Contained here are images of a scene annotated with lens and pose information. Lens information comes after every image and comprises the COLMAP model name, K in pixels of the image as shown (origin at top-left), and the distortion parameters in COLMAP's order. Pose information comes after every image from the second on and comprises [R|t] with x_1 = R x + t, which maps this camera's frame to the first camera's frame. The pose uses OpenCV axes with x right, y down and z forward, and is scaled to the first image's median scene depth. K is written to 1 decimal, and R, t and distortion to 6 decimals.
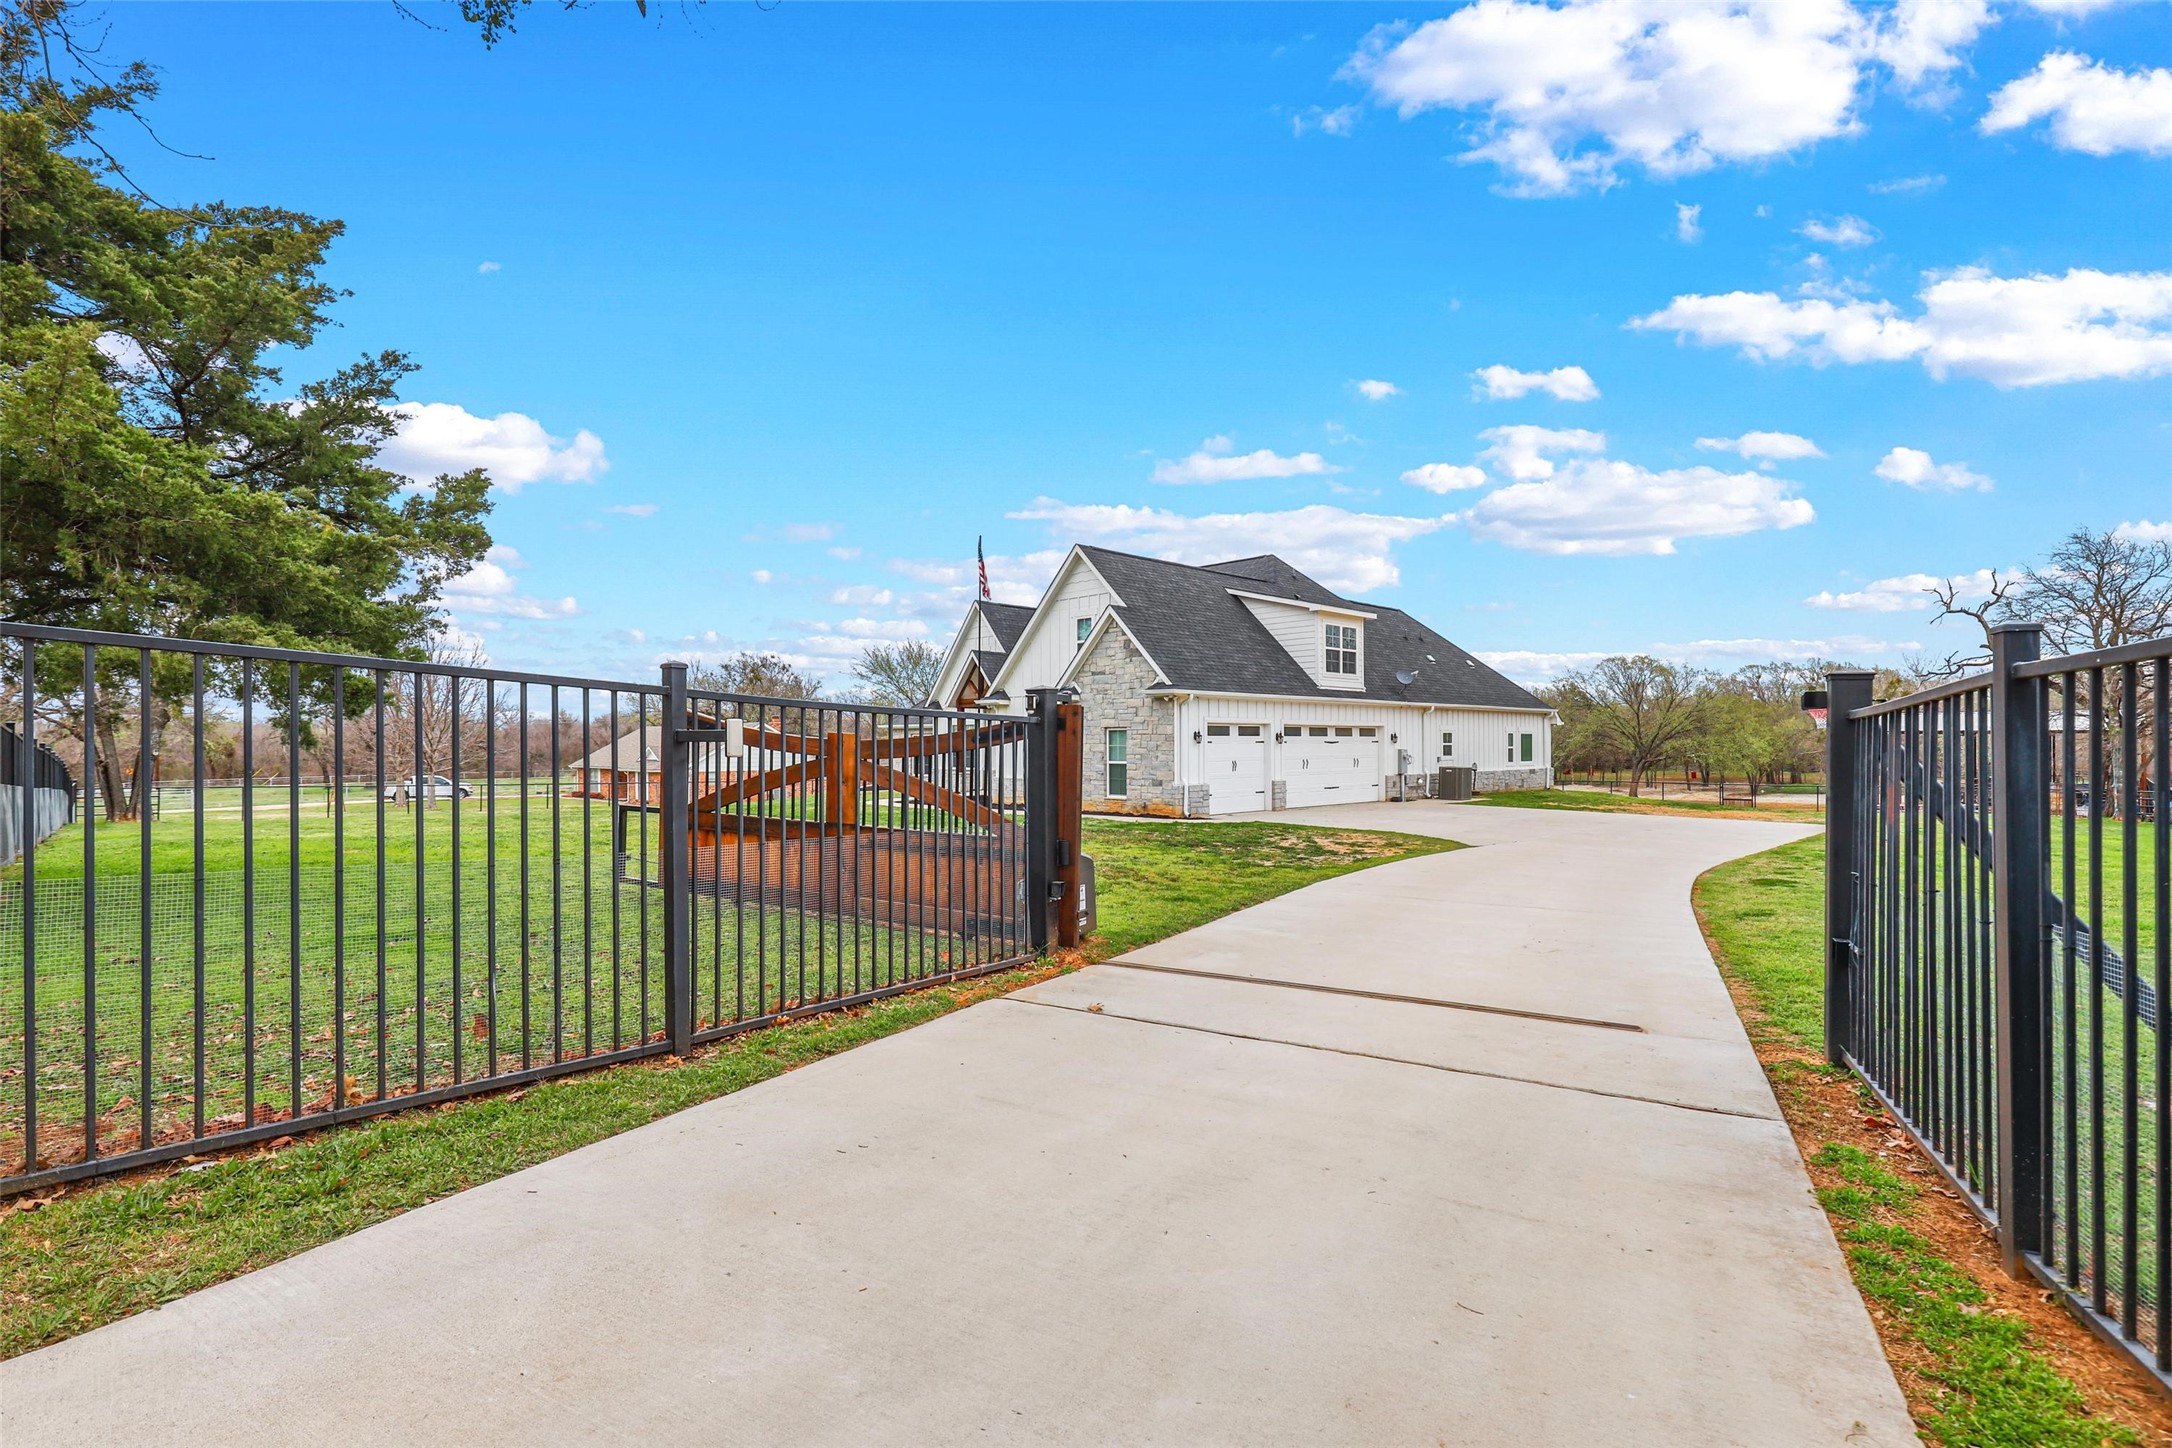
lens RADIAL K [[991.0, 0, 1086.1], [0, 991.0, 733.4], [0, 0, 1]] dist [-0.001493, -0.000555]
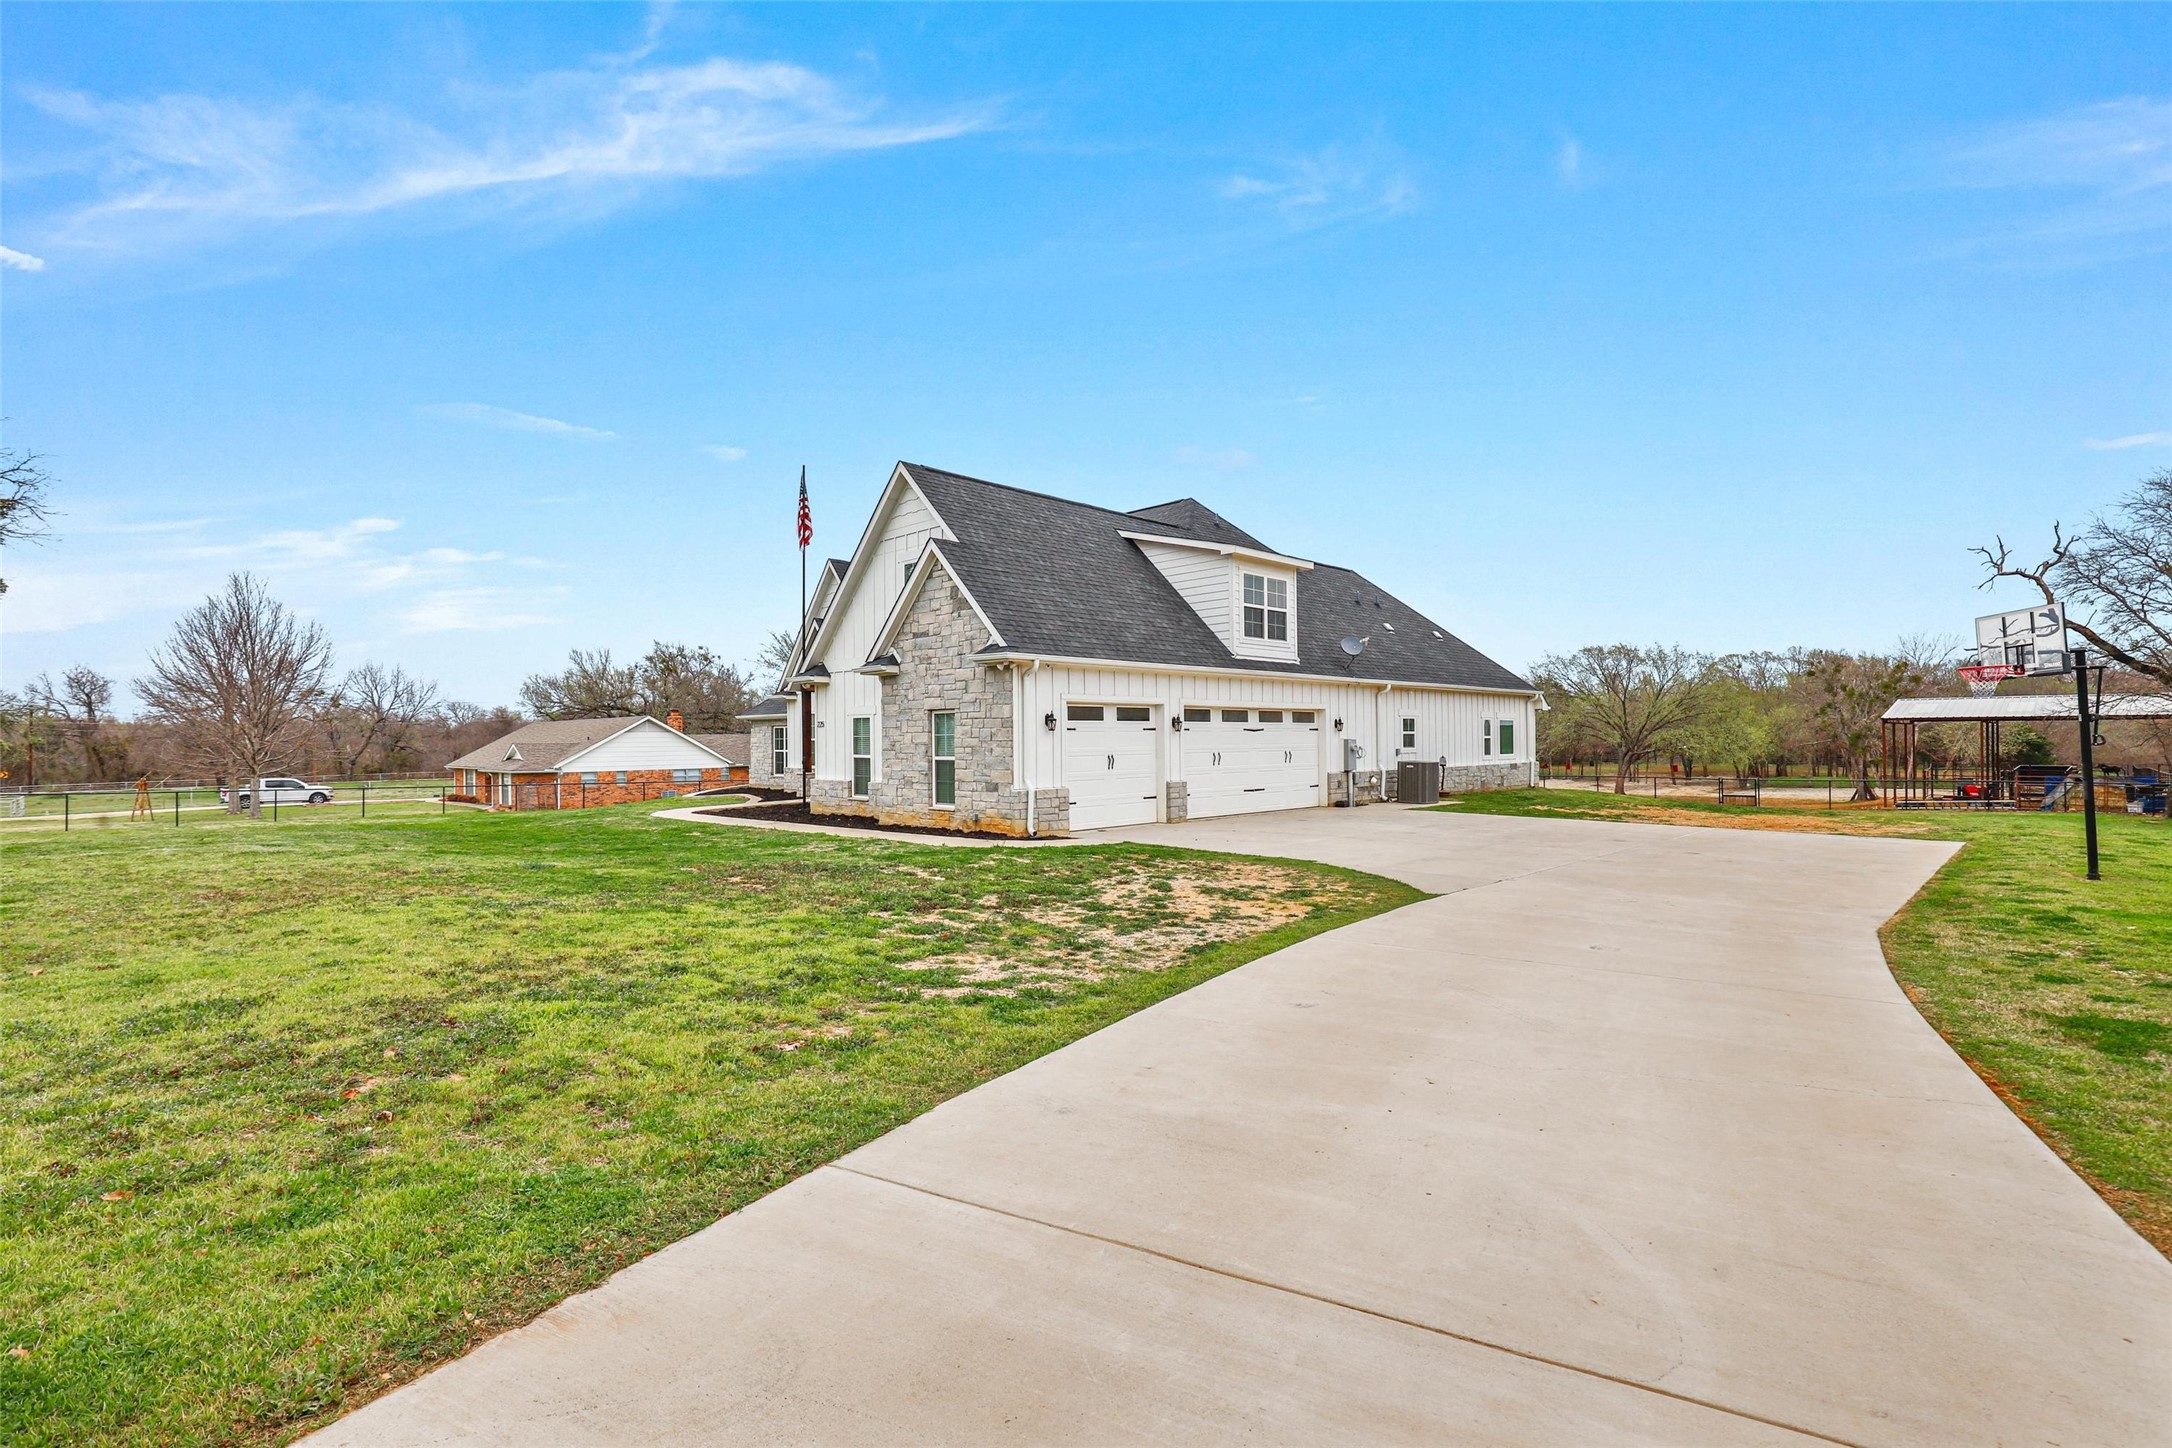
lens RADIAL K [[991.0, 0, 1086.1], [0, 991.0, 733.4], [0, 0, 1]] dist [-0.001493, -0.000555]
pose [[0.999759, -0.005668, 0.021205, 0.120929], [0.005595, 0.999978, 0.003508, 0.009478], [-0.021224, -0.003388, 0.999769, 0.286434]]
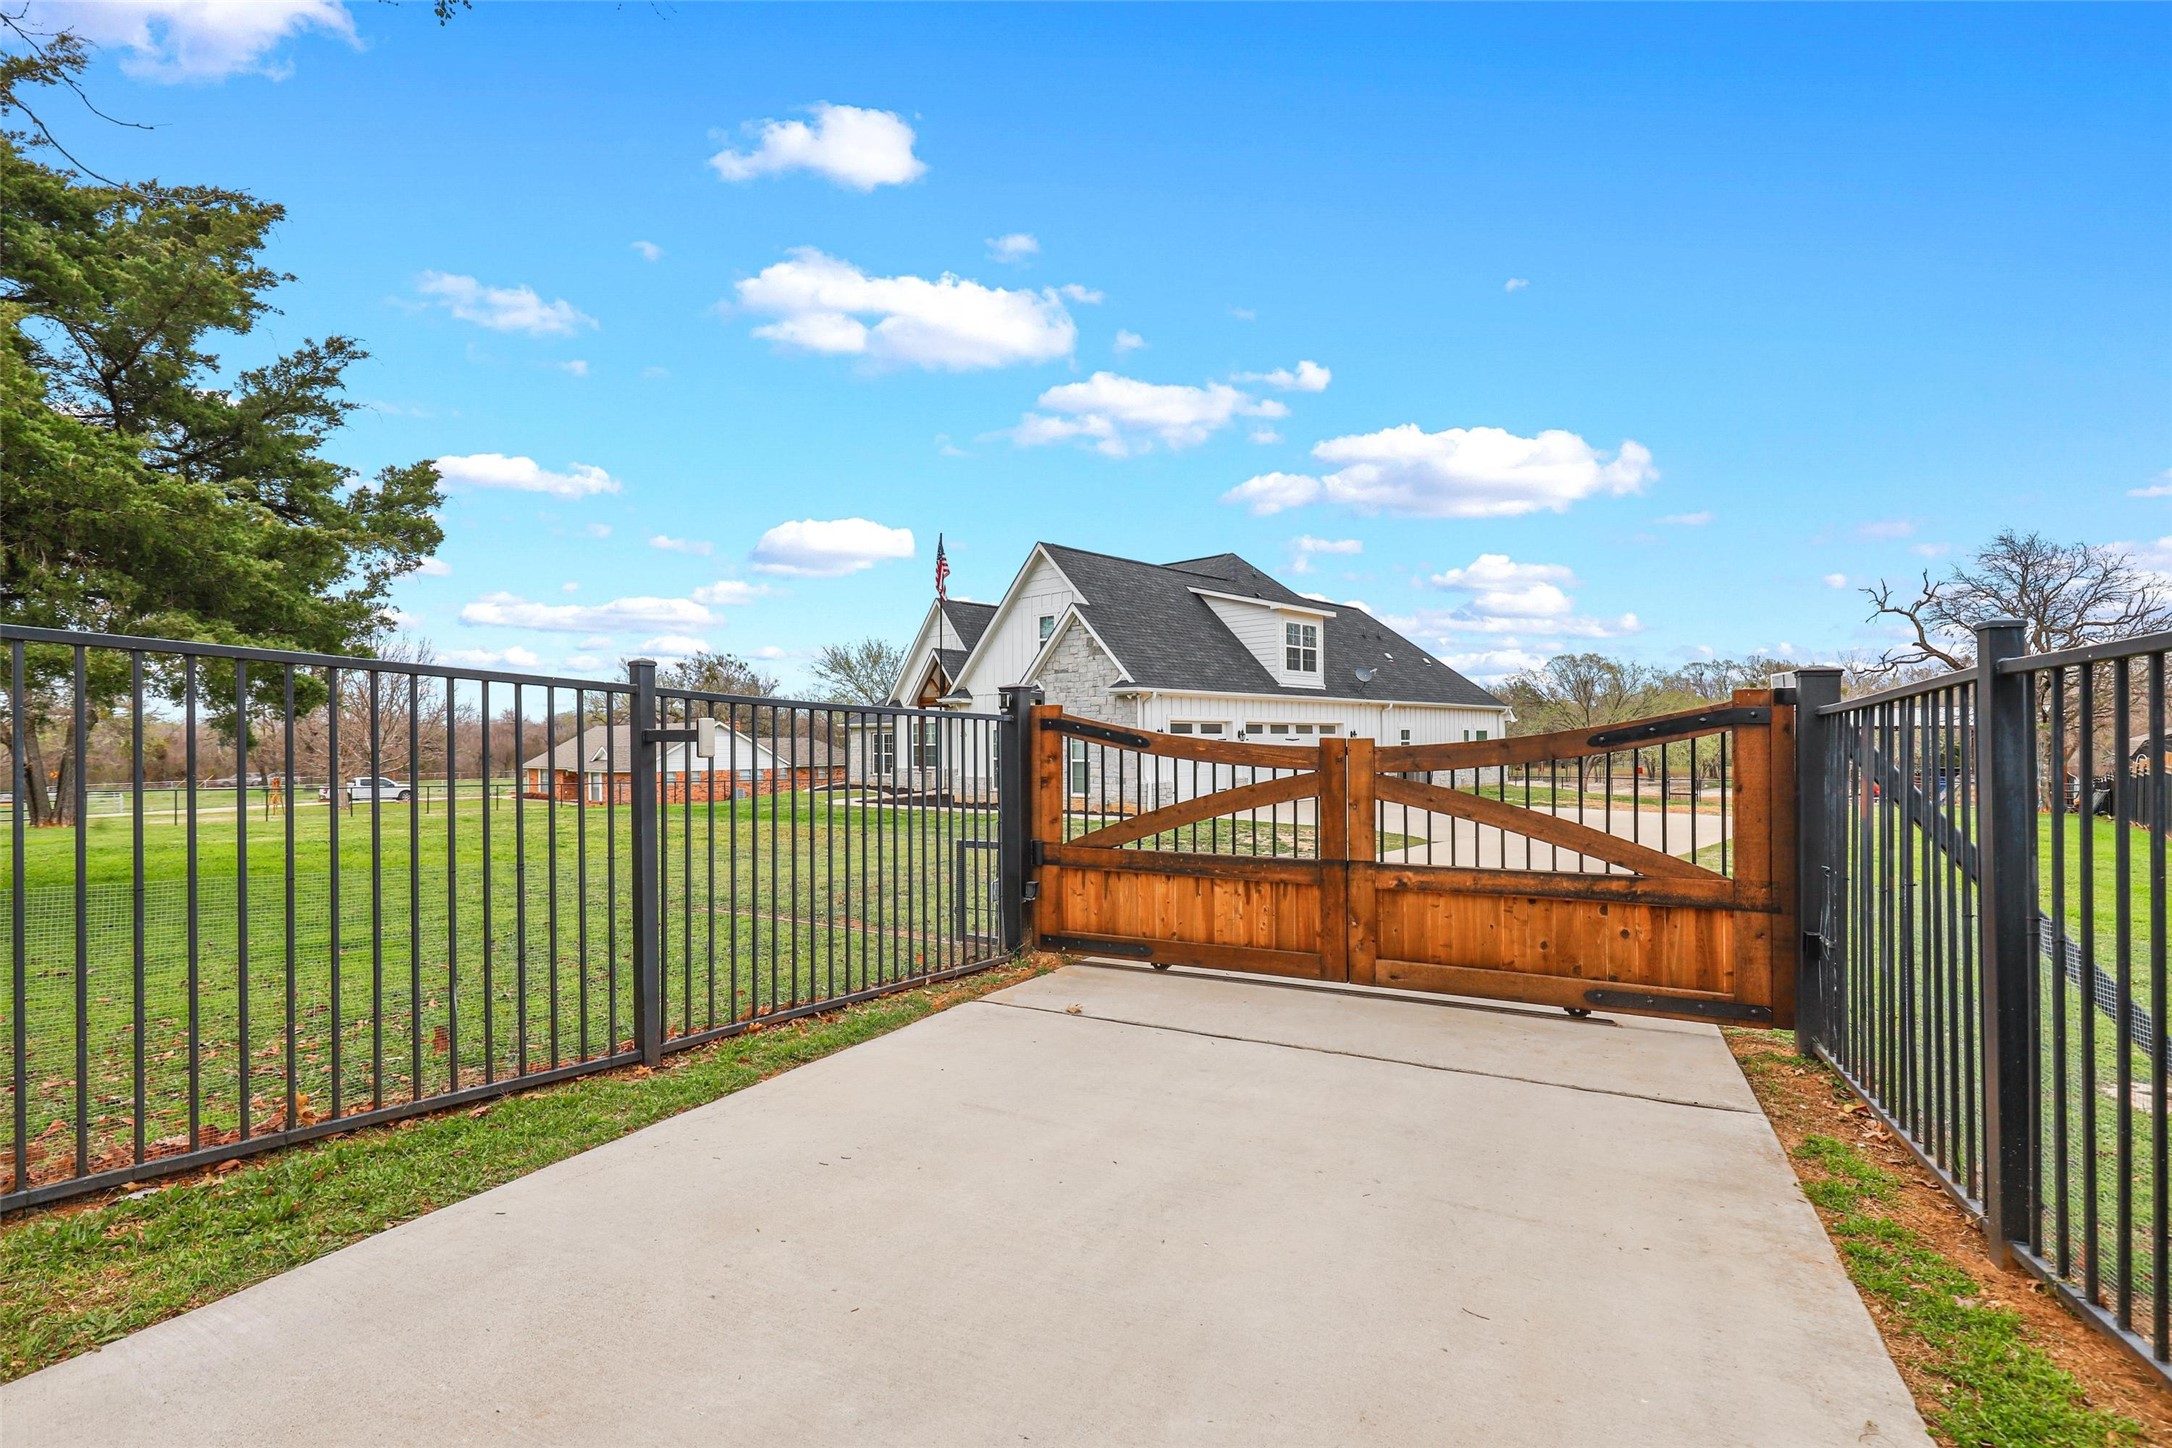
lens RADIAL K [[989.1, 0, 1081.7], [0, 989.1, 732.0], [0, 0, 1]] dist [-0.001639, -0.000562]
pose [[0.999316, -0.003483, 0.036824, -0.004111], [0.003465, 0.999994, 0.000564, -0.000017], [-0.036825, -0.000436, 0.999322, 0.003408]]
